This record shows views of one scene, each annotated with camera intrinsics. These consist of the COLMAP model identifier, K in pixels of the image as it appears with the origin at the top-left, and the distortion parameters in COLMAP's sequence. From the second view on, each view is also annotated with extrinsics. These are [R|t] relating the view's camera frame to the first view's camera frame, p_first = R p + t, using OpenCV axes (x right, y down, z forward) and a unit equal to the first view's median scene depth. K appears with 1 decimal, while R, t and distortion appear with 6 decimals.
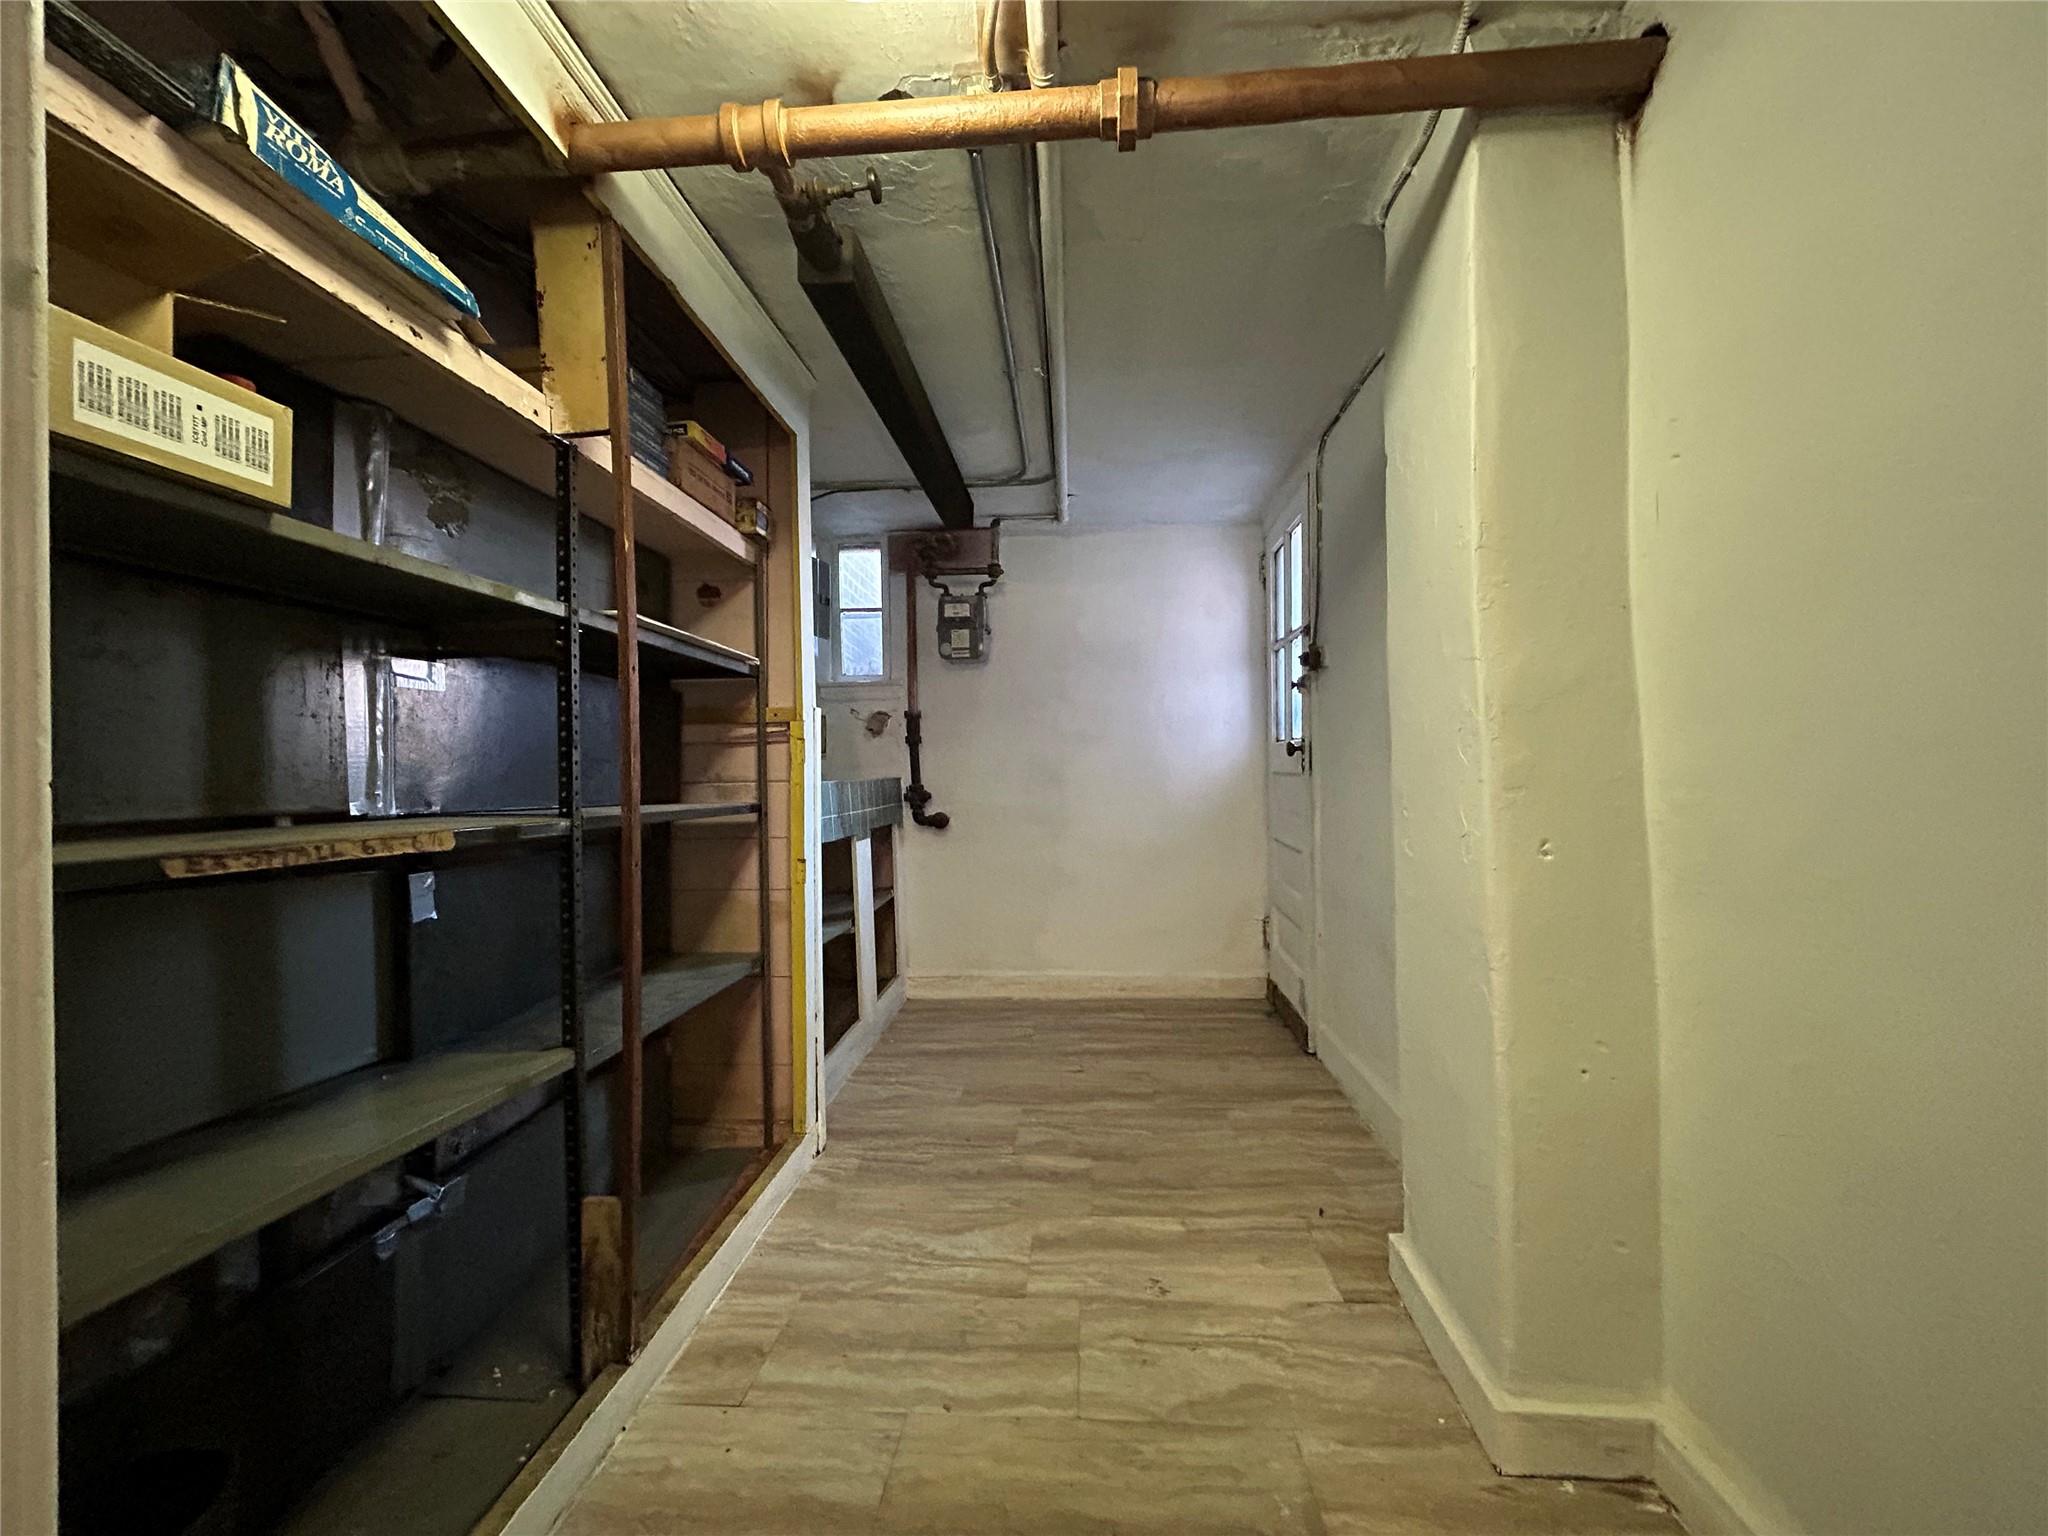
lens RADIAL K [[825.9, 0, 1023.3], [0, 825.9, 768.6], [0, 0, 1]] dist [-0.000026, -0.000649]
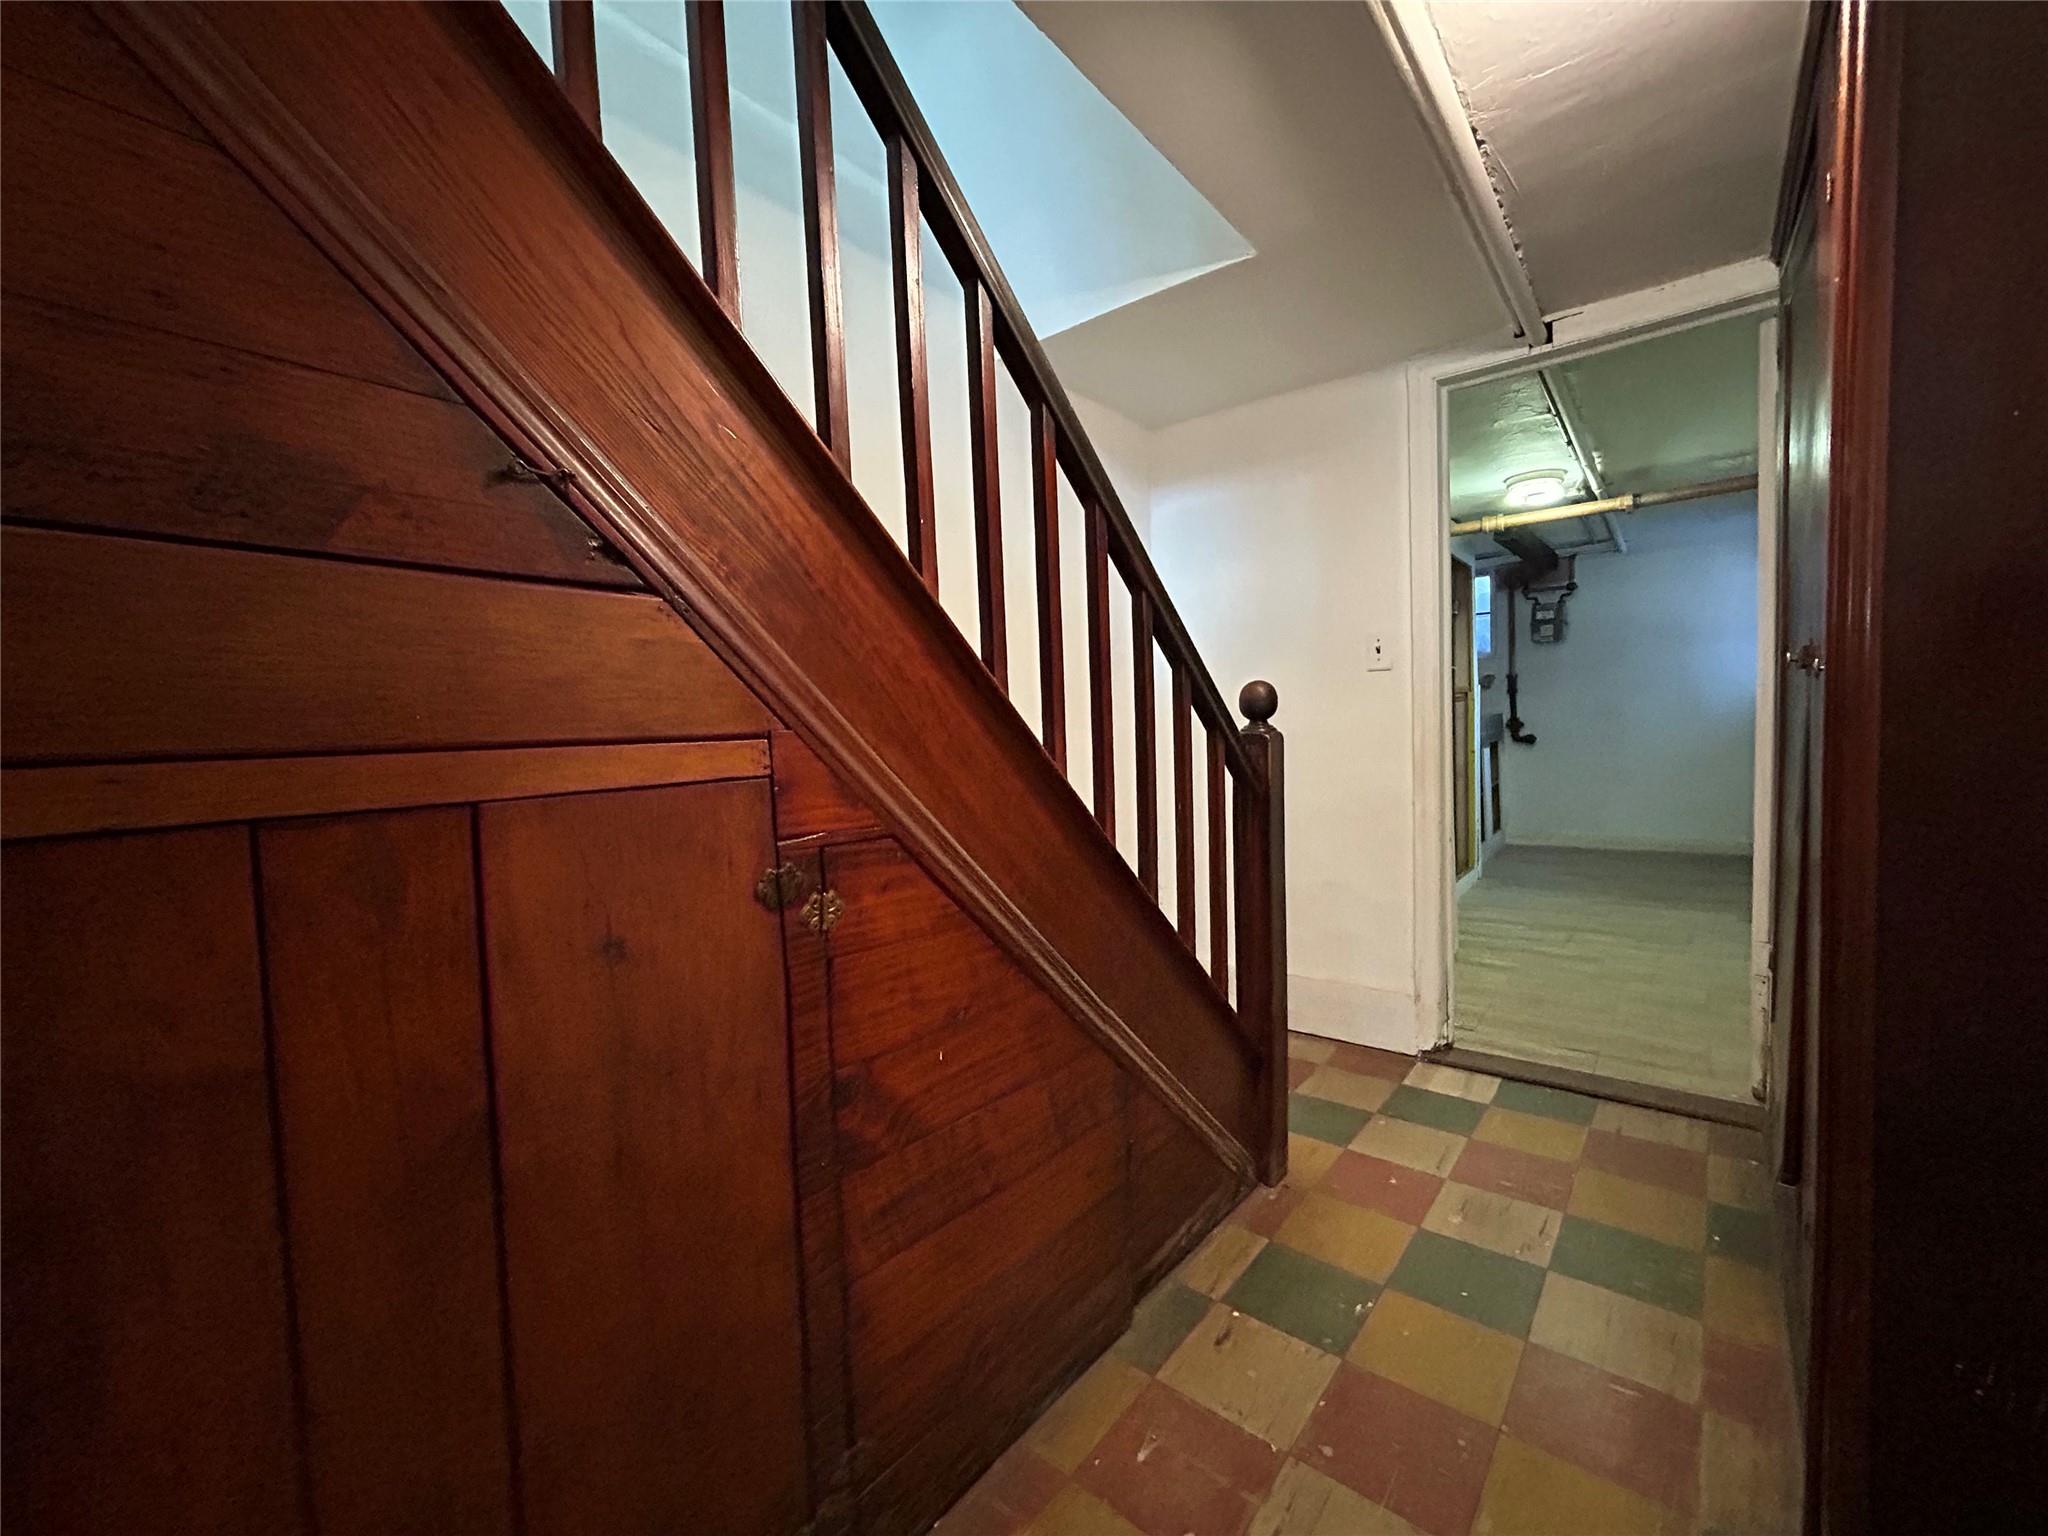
lens RADIAL K [[825.9, 0, 1023.3], [0, 825.9, 768.6], [0, 0, 1]] dist [-0.000026, -0.000649]
pose [[0.820793, 0.014890, -0.571032, 0.022118], [0.030461, 0.997097, 0.069783, -0.042327], [0.570413, -0.074671, 0.817957, -1.620364]]
